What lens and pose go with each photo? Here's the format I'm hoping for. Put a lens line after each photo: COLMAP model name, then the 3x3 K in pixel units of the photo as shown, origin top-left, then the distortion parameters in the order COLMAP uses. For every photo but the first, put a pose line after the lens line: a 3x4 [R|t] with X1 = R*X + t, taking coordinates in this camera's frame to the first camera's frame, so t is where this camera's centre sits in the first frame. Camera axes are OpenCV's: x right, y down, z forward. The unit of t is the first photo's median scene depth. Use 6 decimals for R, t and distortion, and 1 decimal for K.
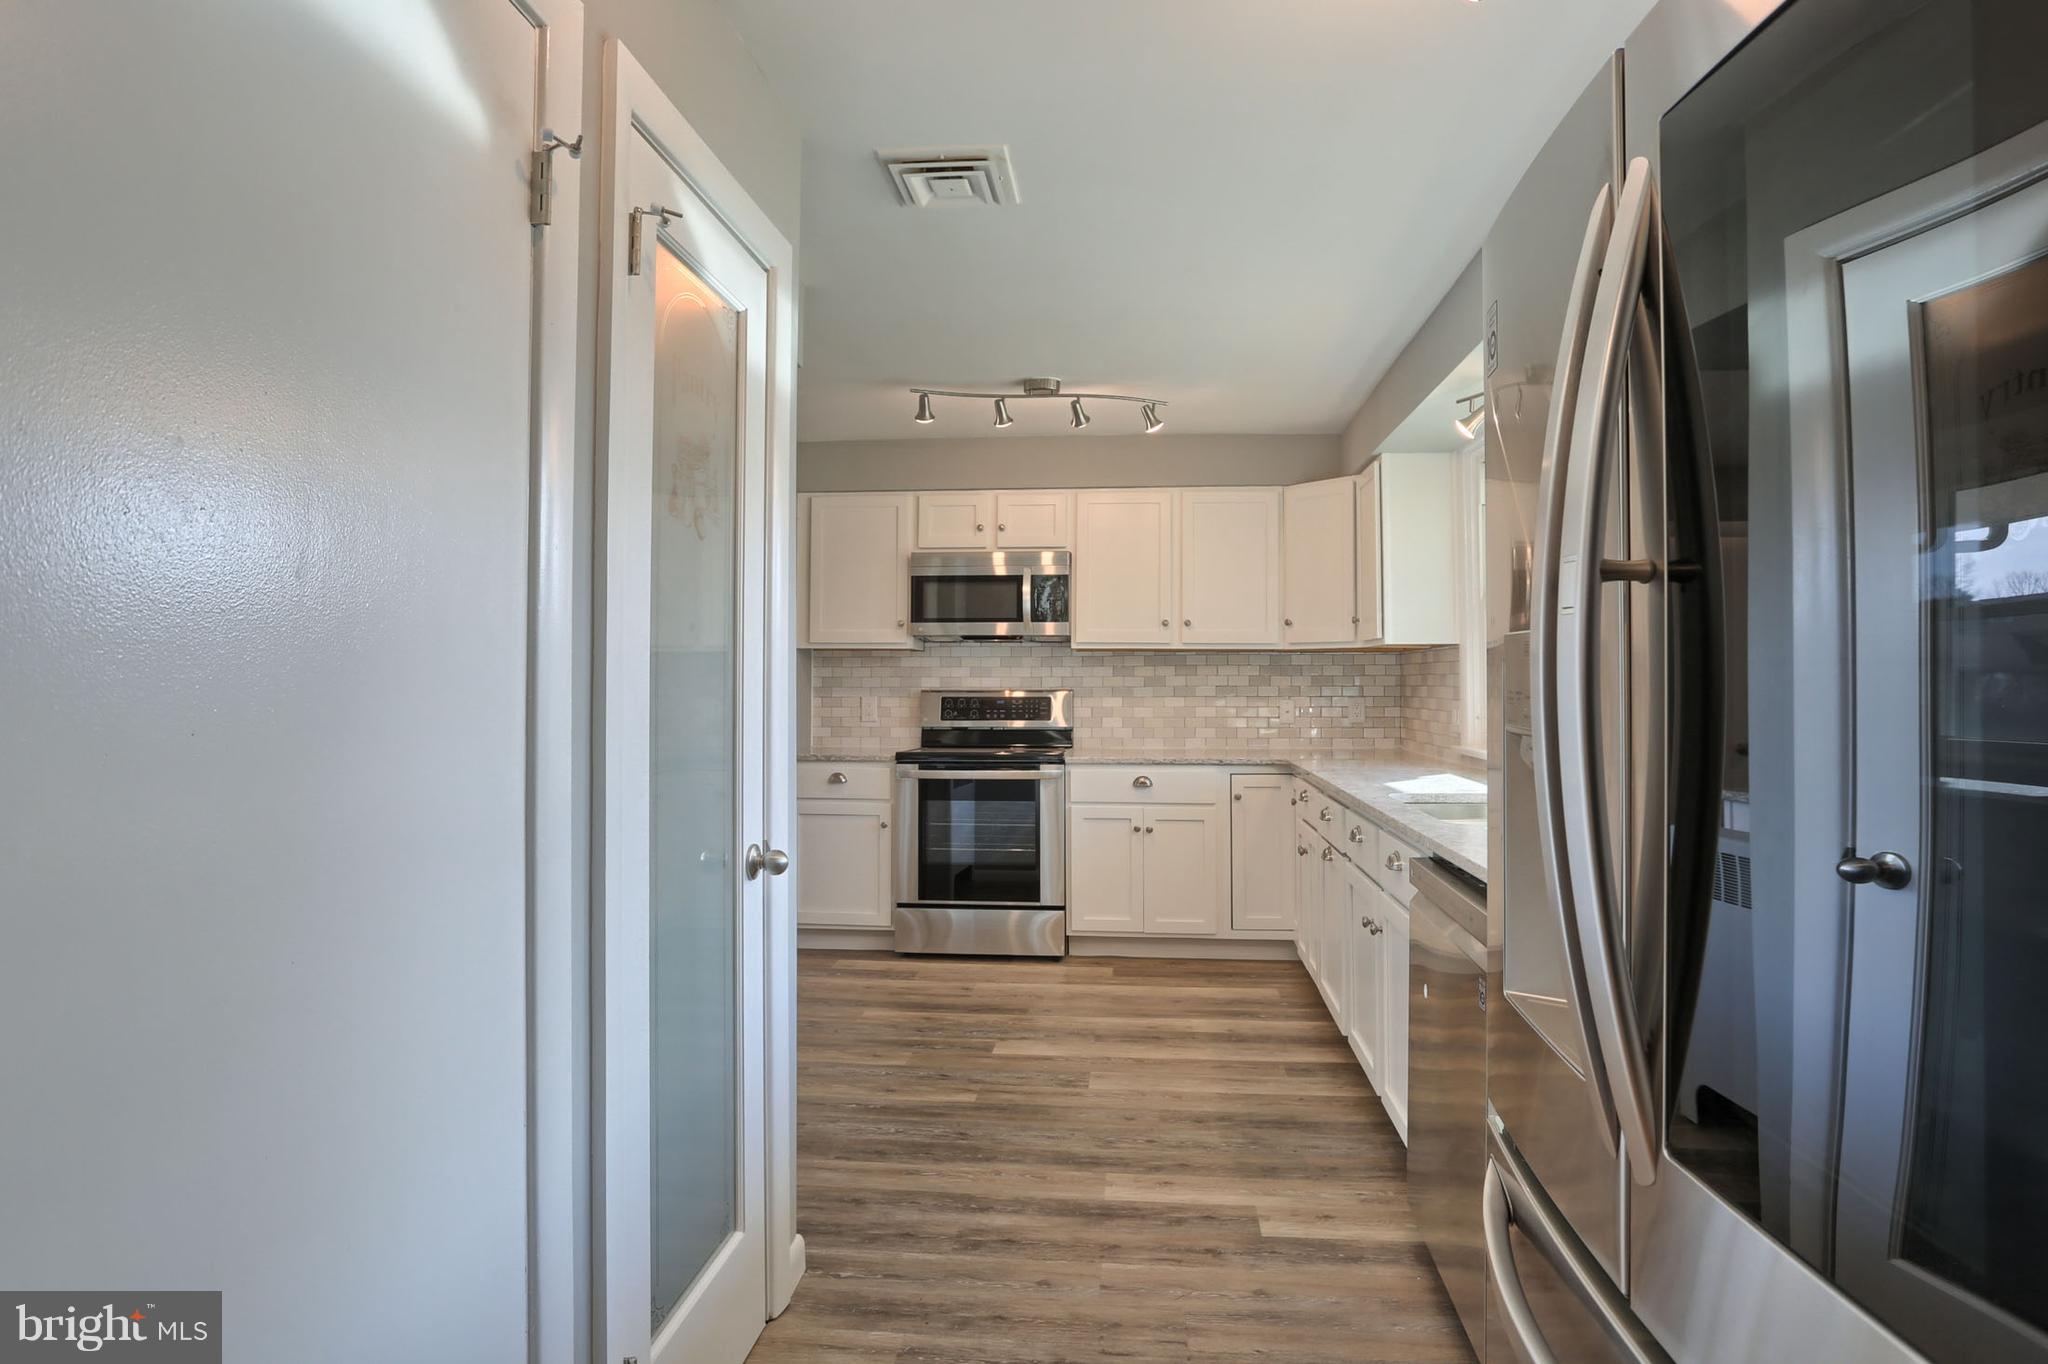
lens RADIAL K [[1111.5, 0, 1028.8], [0, 1111.5, 662.9], [0, 0, 1]] dist [-0.039646, 0.001471]
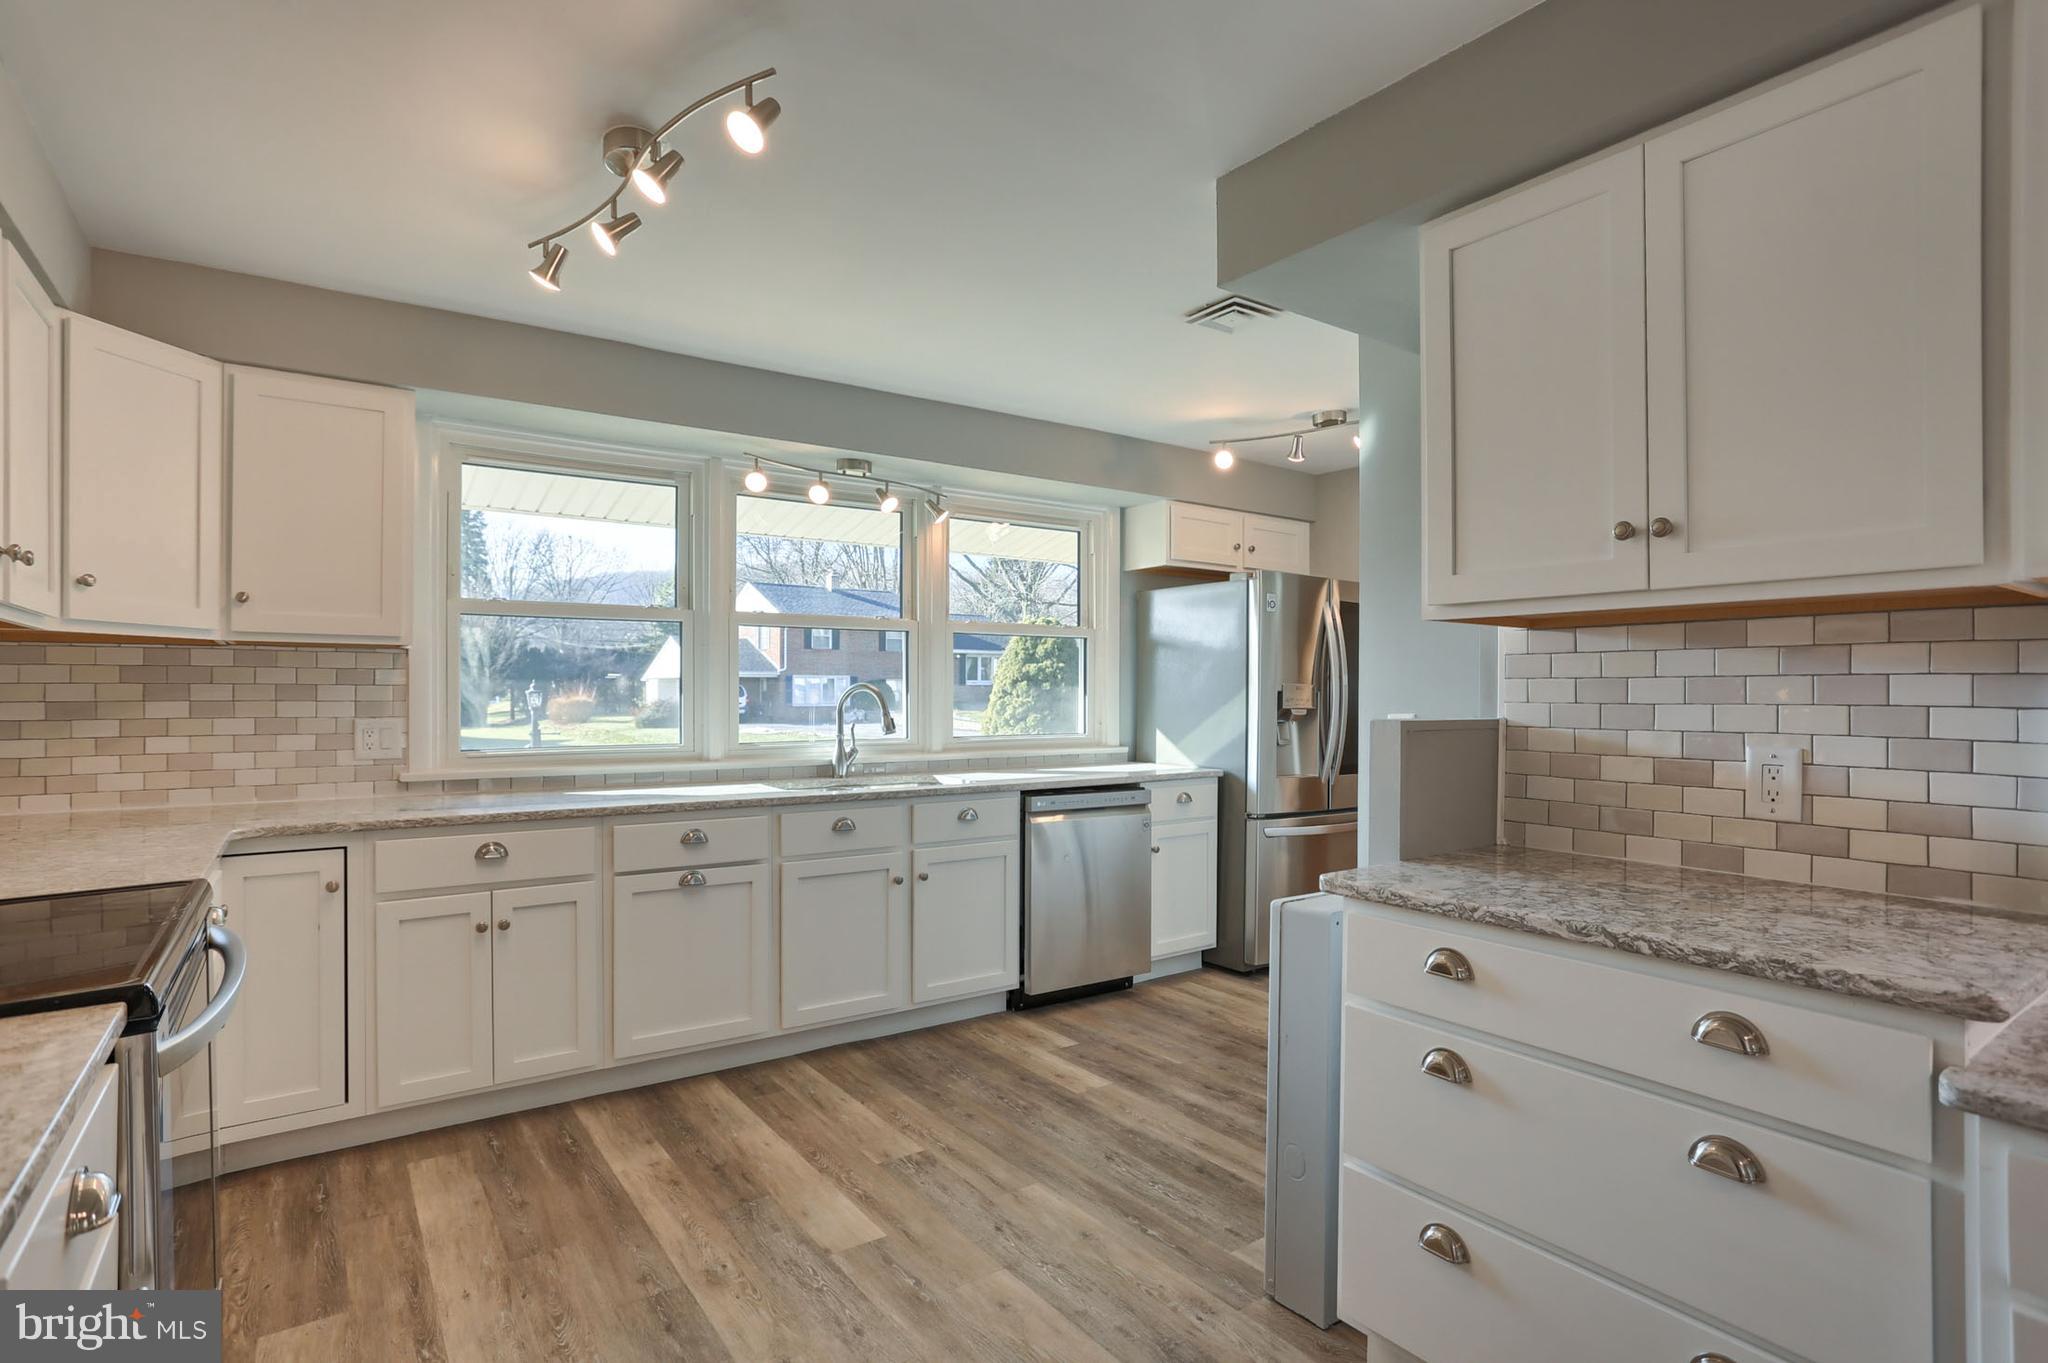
lens RADIAL K [[1023.6, 0, 1024.4], [0, 1023.6, 694.3], [0, 0, 1]] dist [-0.034767, 0.015745]
pose [[-0.654732, 0.000650, 0.755860, -0.526326], [-0.010798, 0.999890, -0.010213, 0.020497], [-0.755784, -0.014848, -0.654653, 1.257829]]
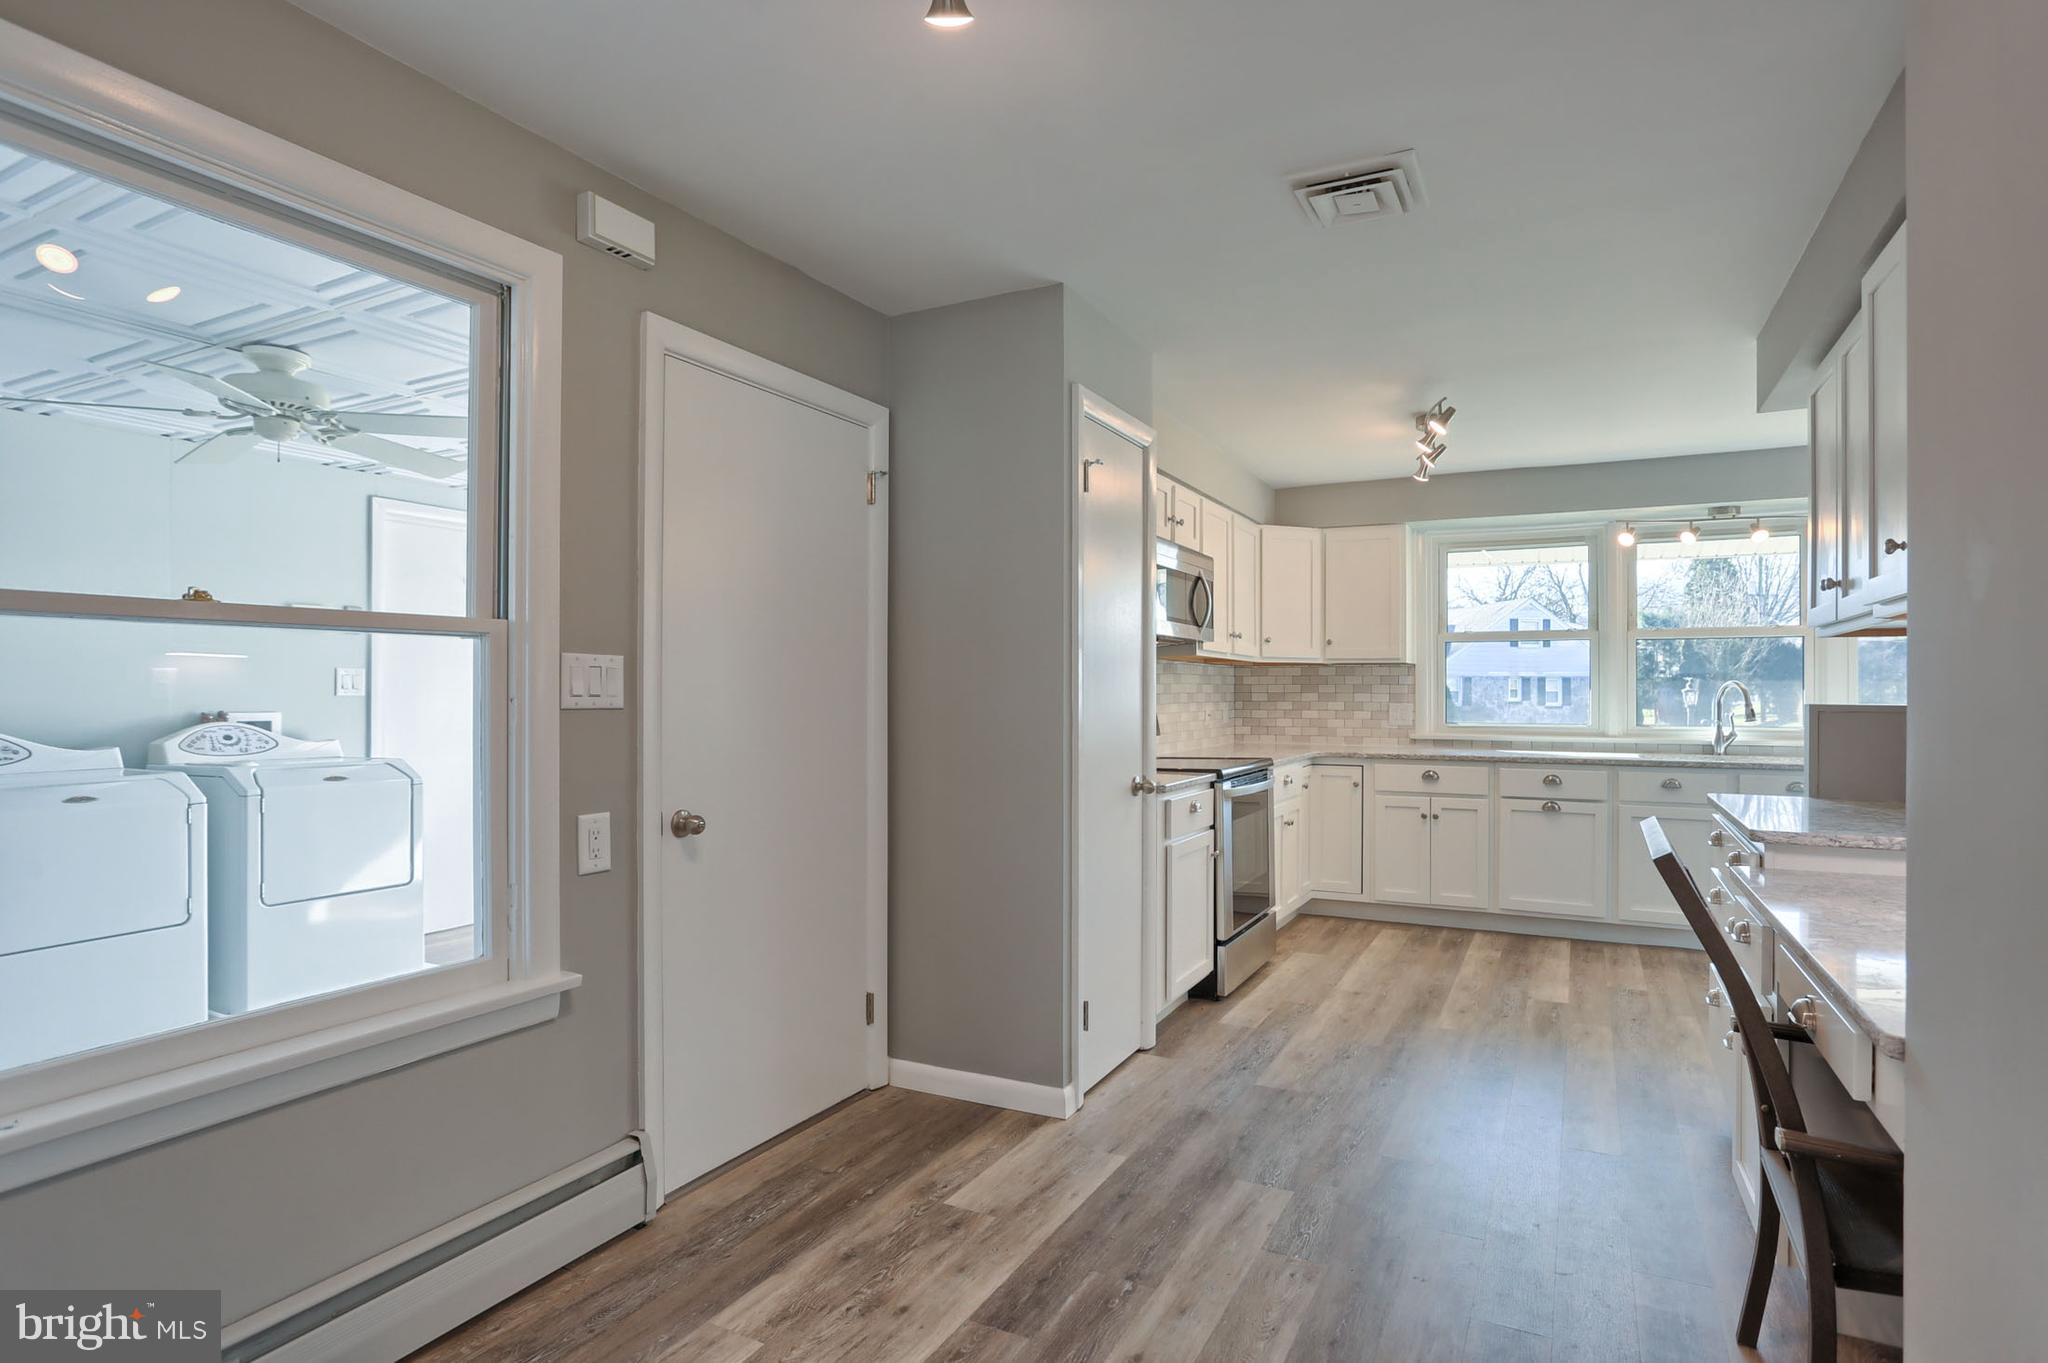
lens RADIAL K [[1051.6, 0, 1033.7], [0, 1051.6, 690.0], [0, 0, 1]] dist [-0.043971, 0.018891]
pose [[0.374797, 0.004154, 0.927098, -1.184297], [-0.016023, 0.999870, 0.001997, 0.024062], [-0.926968, -0.015603, 0.374815, 1.040137]]
